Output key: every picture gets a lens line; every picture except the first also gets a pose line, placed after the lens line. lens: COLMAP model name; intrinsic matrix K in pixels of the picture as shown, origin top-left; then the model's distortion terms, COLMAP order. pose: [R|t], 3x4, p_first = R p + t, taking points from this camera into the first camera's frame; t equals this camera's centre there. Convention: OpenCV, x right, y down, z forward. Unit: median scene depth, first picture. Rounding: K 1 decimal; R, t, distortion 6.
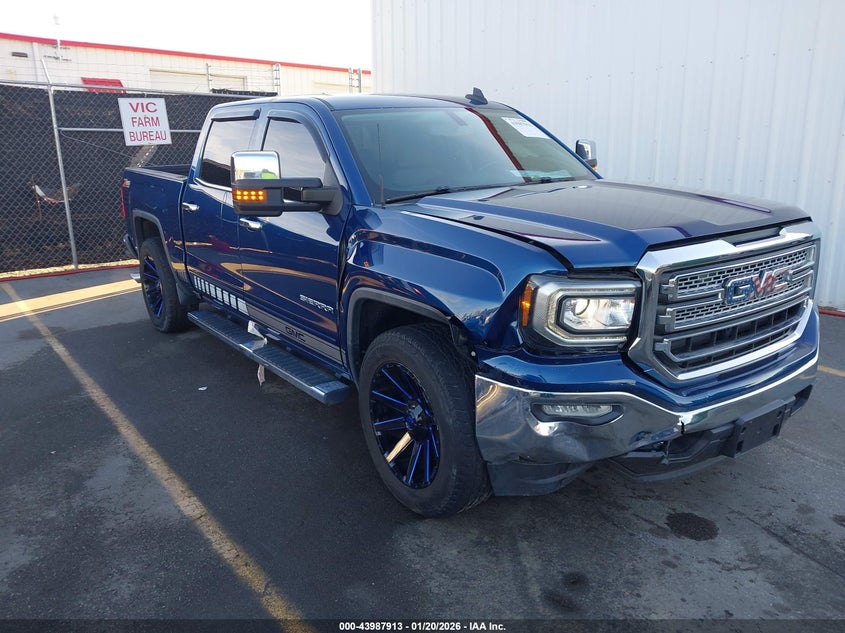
lens RADIAL K [[677.1, 0, 422.5], [0, 677.1, 316.5], [0, 0, 1]] dist [-0.009265, -0.012566]
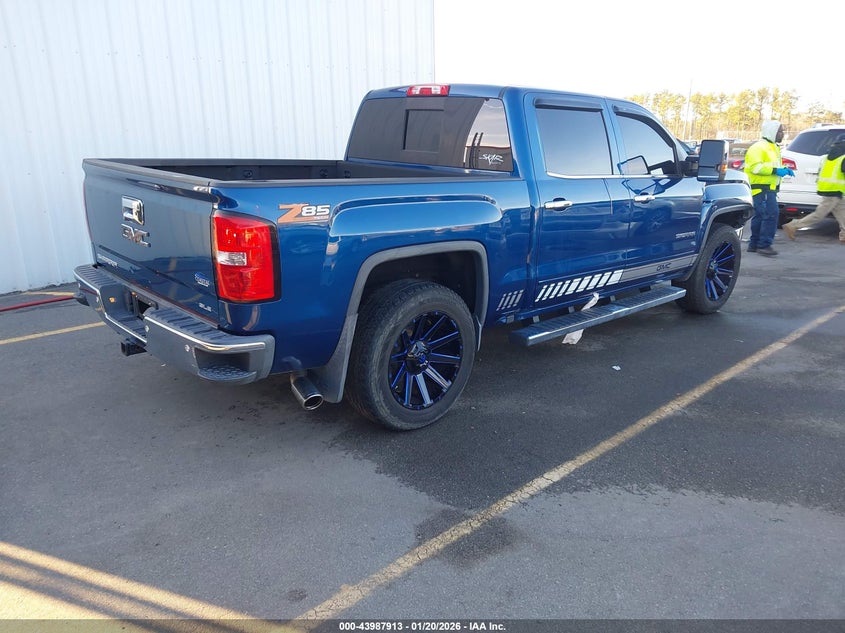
lens RADIAL K [[677.1, 0, 422.5], [0, 677.1, 316.5], [0, 0, 1]] dist [-0.009265, -0.012566]
pose [[-0.115586, -0.280478, 0.952876, -0.582595], [0.225541, 0.926838, 0.300172, -0.160943], [-0.967353, 0.249608, -0.043870, 0.604723]]
